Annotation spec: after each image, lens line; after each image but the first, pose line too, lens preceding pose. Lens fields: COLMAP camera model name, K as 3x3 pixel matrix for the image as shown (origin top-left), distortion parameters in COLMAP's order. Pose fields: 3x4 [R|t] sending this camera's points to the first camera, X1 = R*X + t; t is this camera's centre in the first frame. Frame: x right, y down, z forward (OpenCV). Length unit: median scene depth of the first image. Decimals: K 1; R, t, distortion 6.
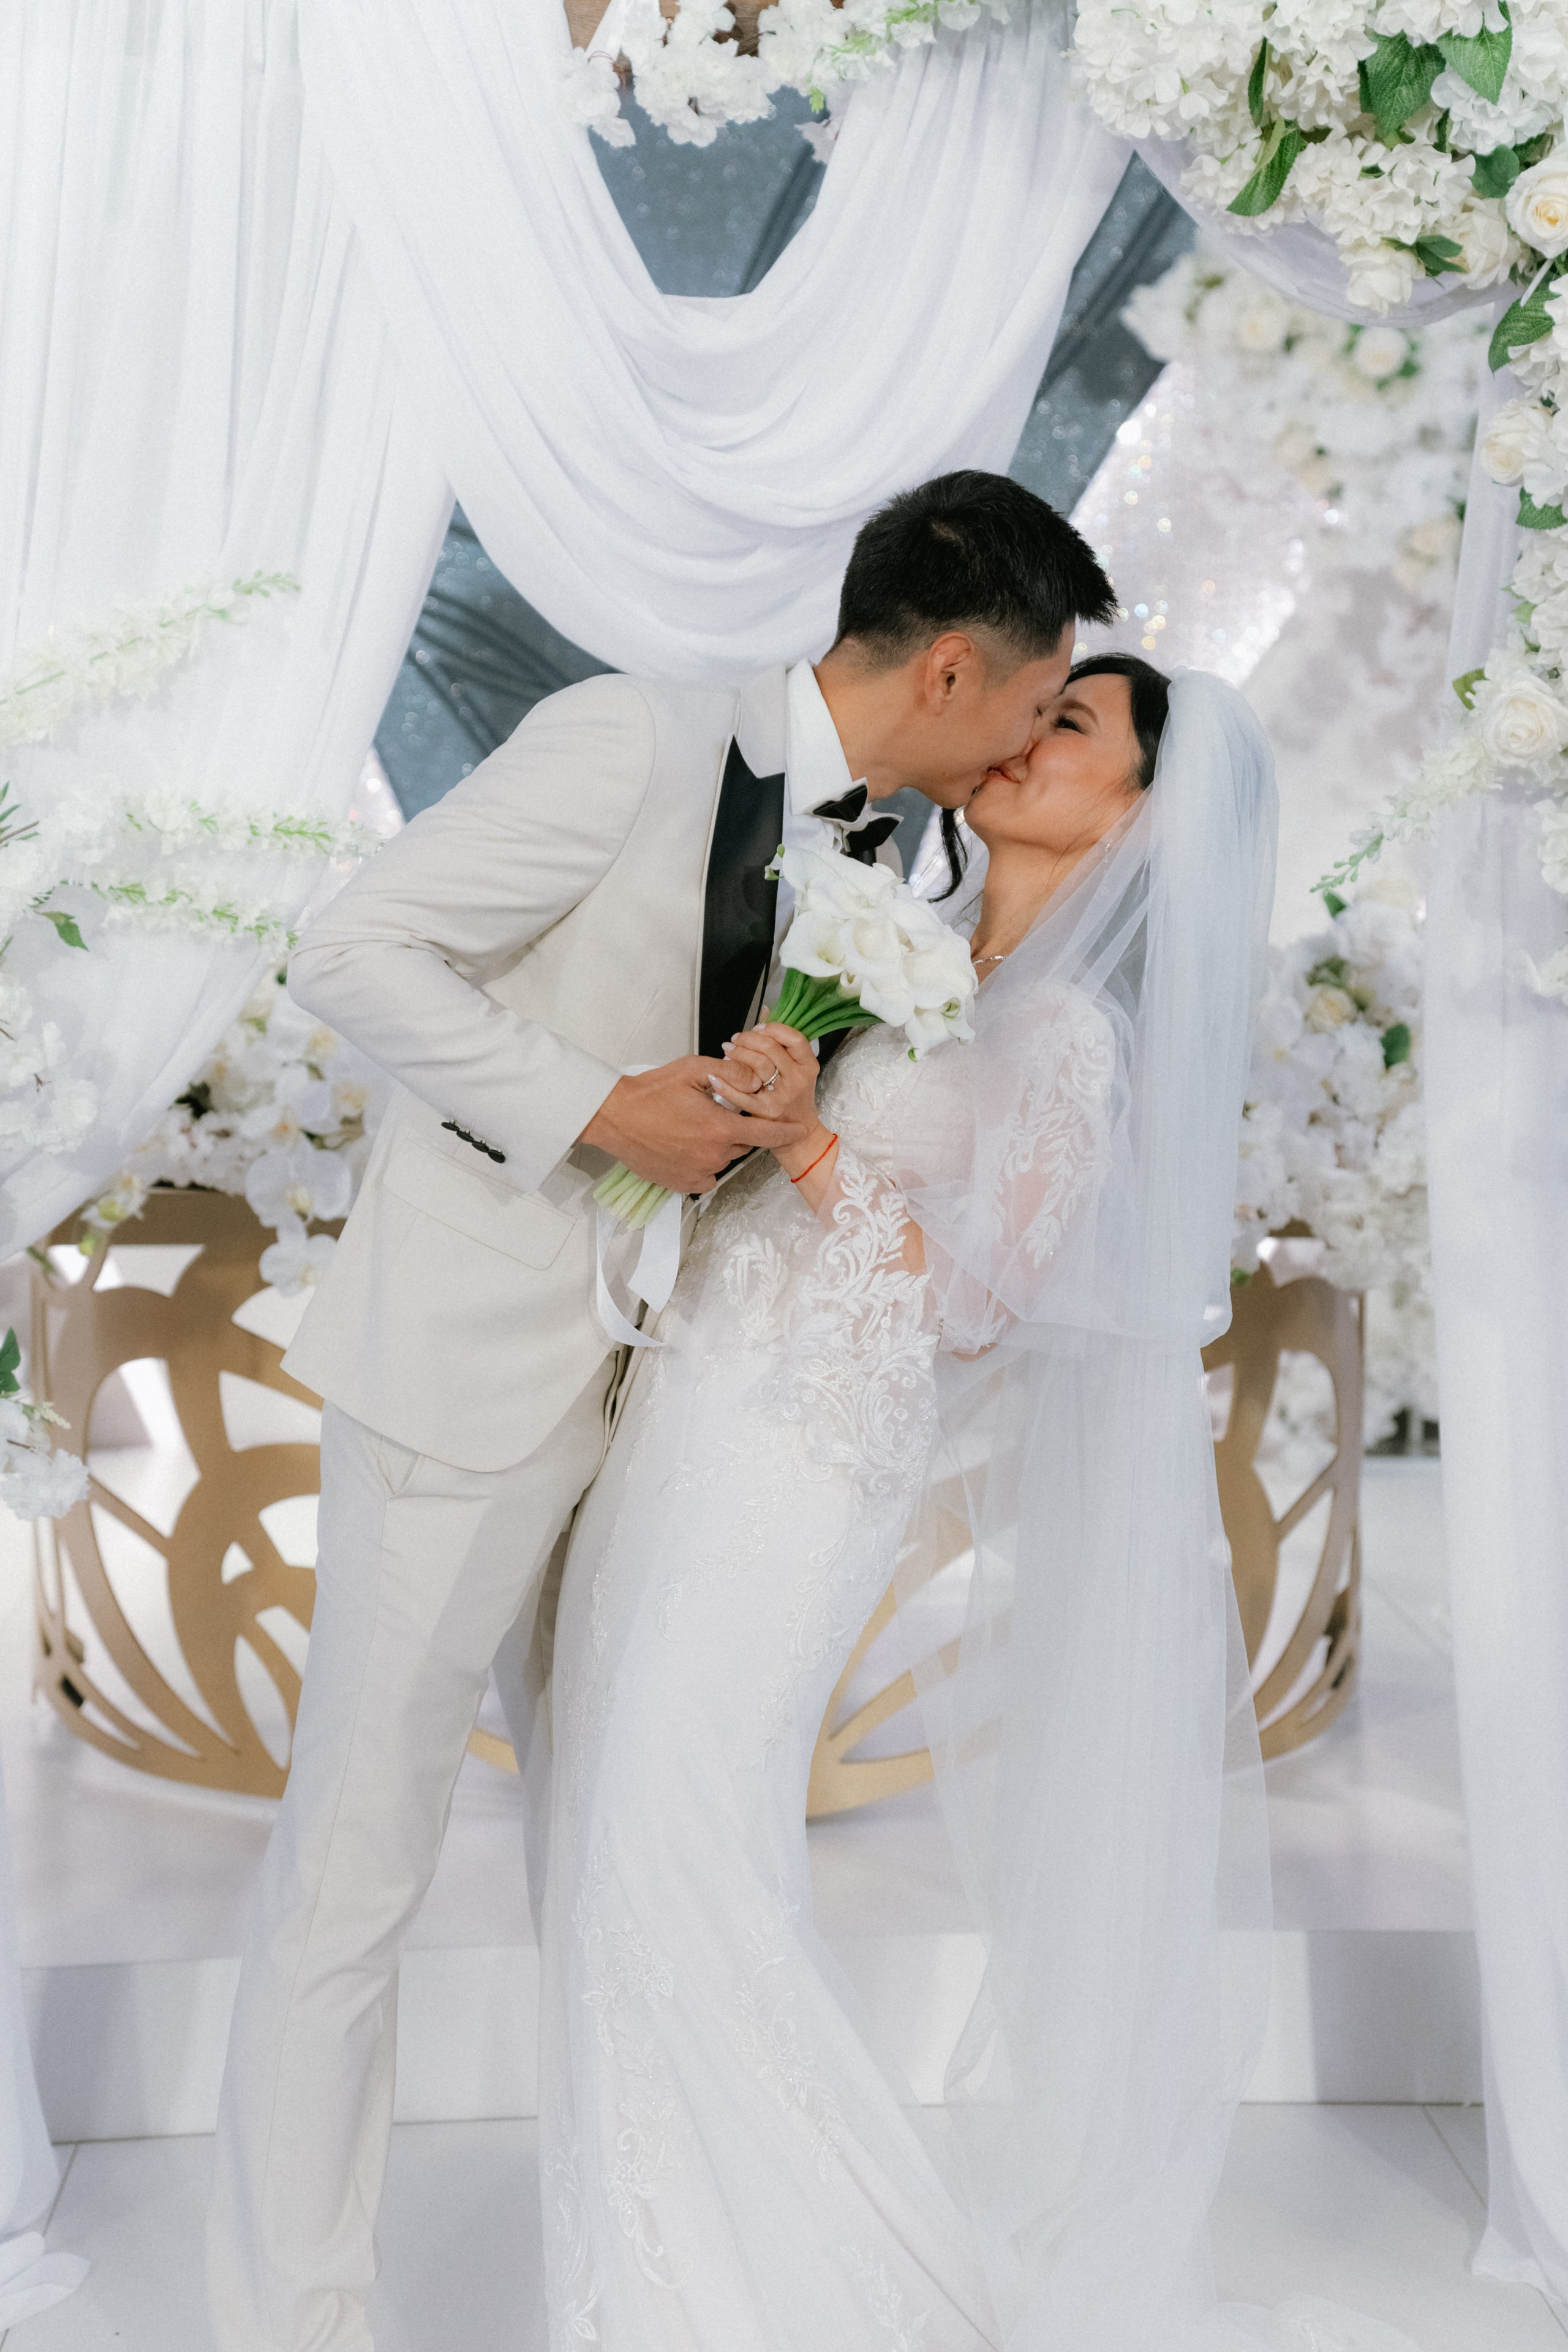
lens RADIAL K [[3488.8, 0, 785.9], [0, 3488.8, 1184.1], [0, 0, 1]] dist [0.494802, 0.000000]
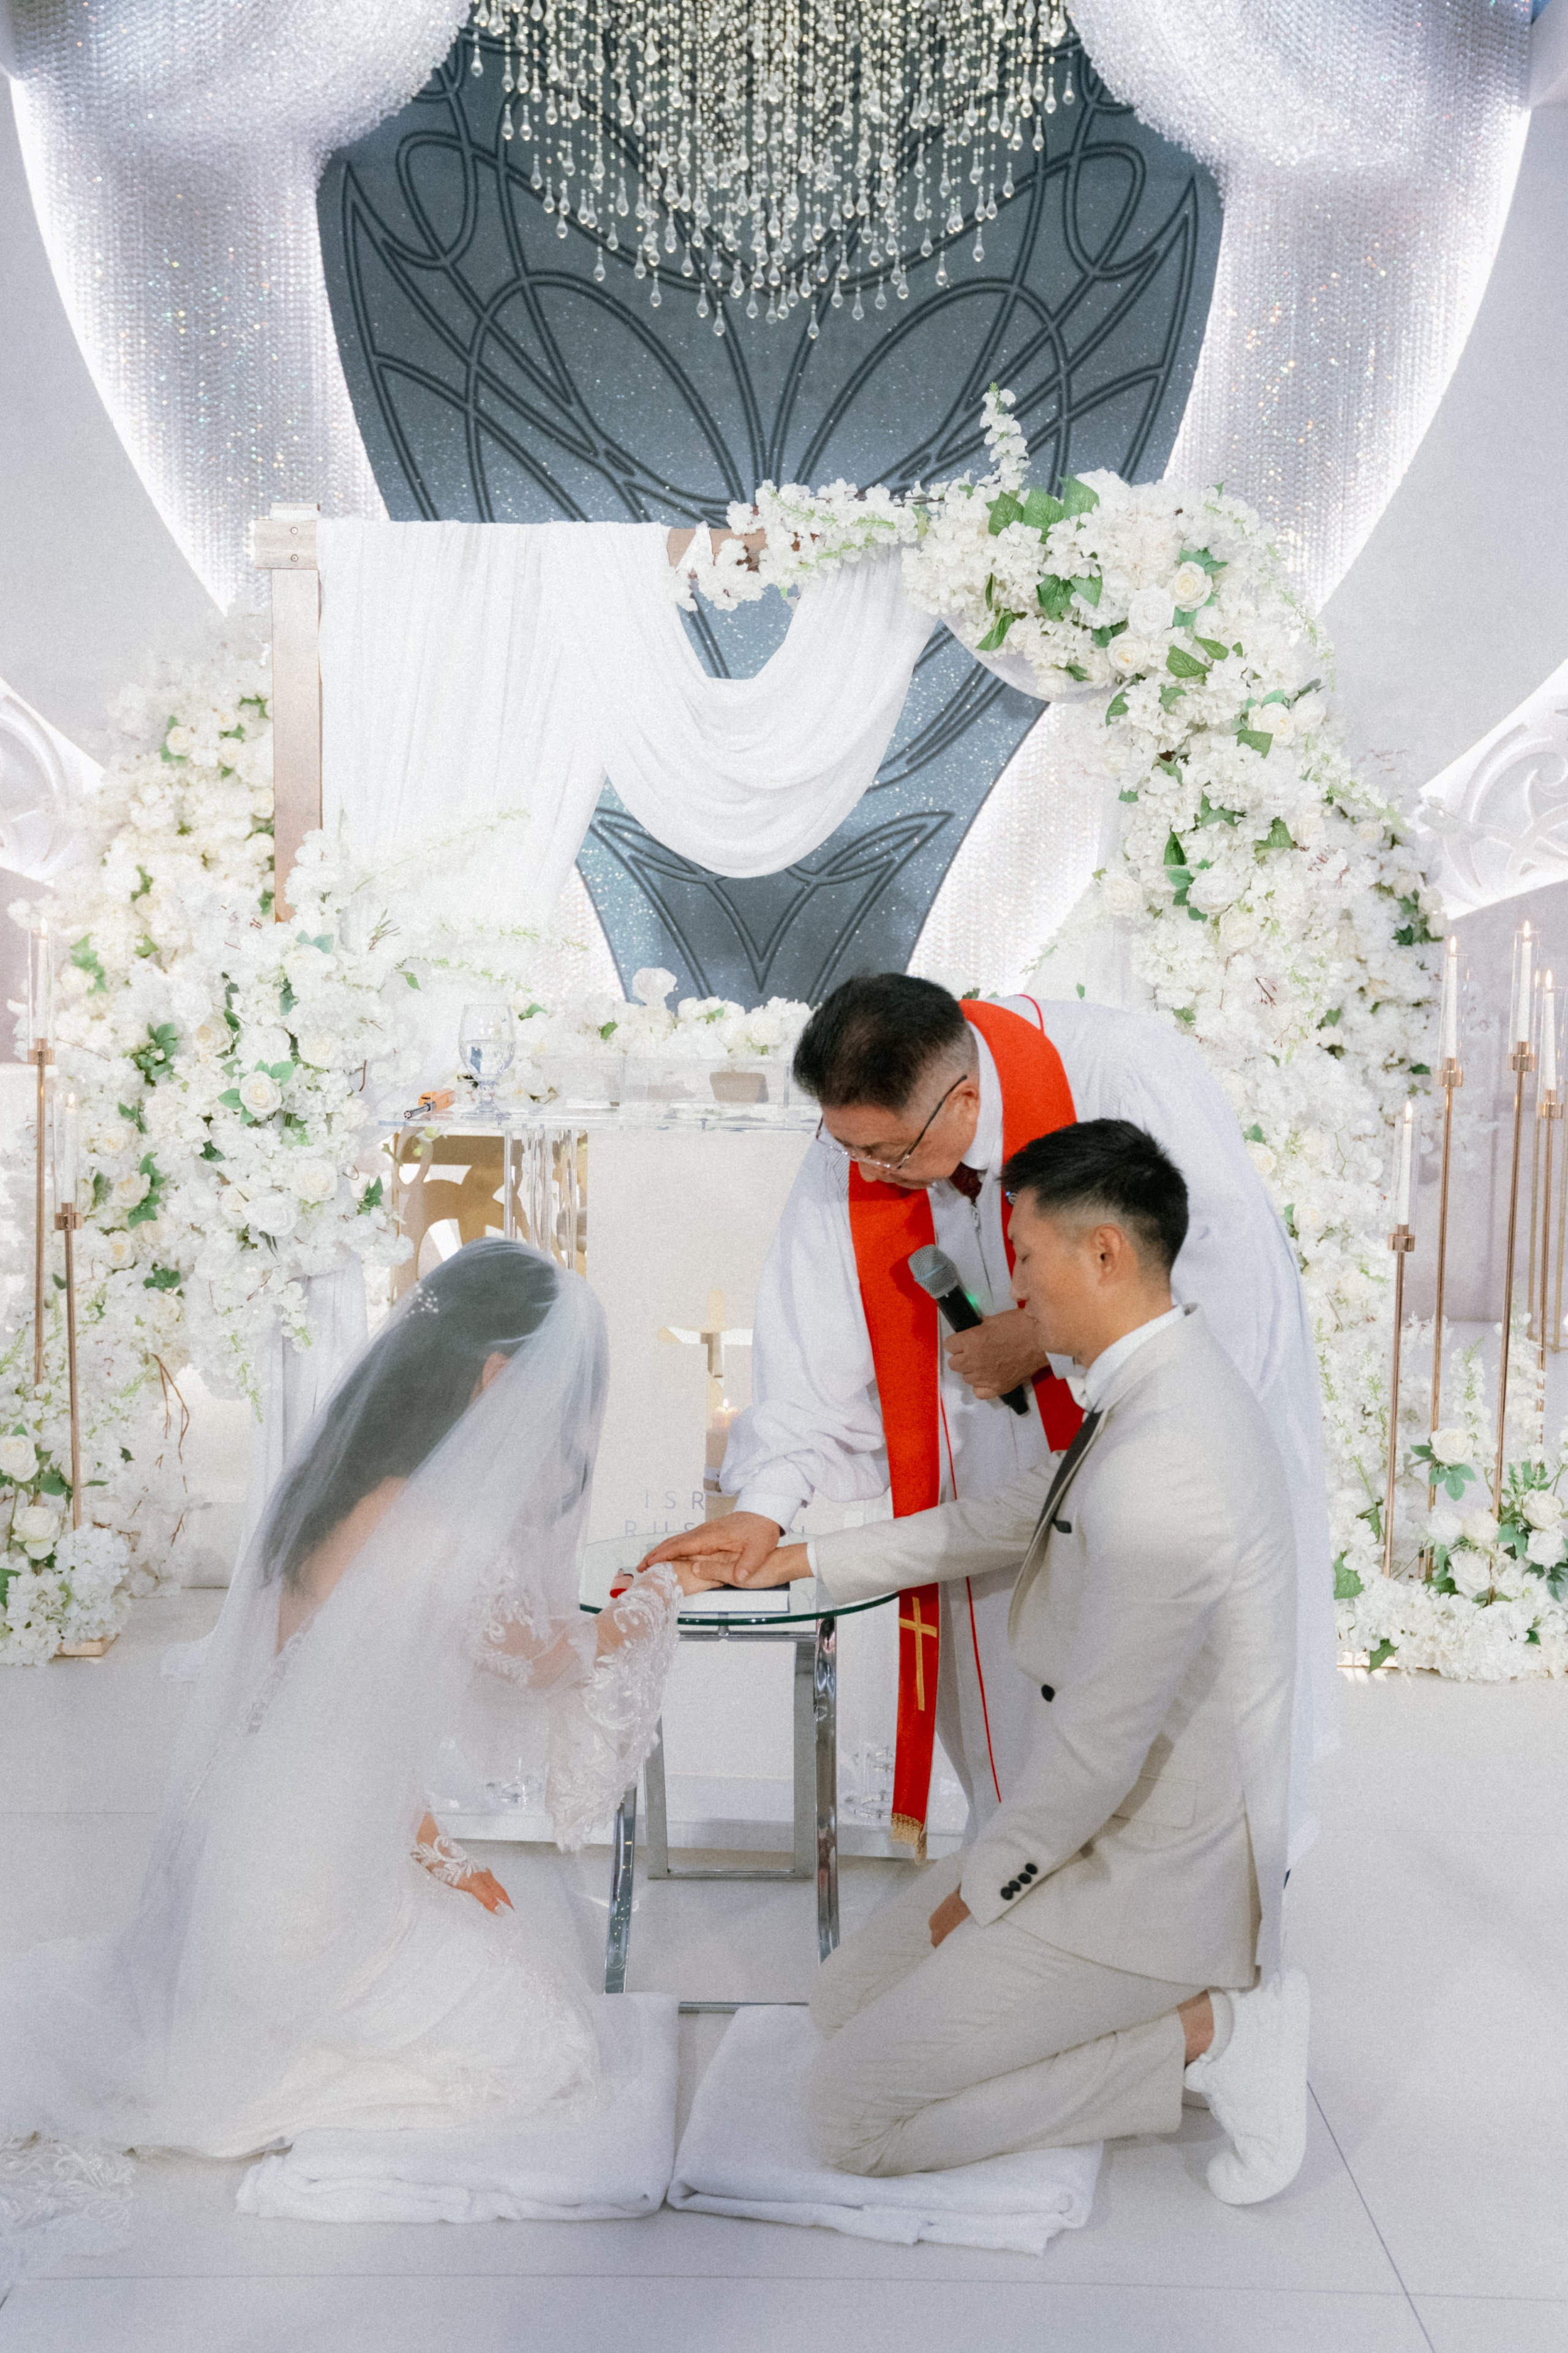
lens RADIAL K [[2497.0, 0, 769.1], [0, 2497.0, 1188.5], [0, 0, 1]] dist [0.179139, 0.000000]
pose [[0.998219, 0.026766, -0.053306, 0.085808], [-0.027673, 0.999484, -0.016338, 0.067878], [0.052842, 0.017784, 0.998445, -0.436485]]
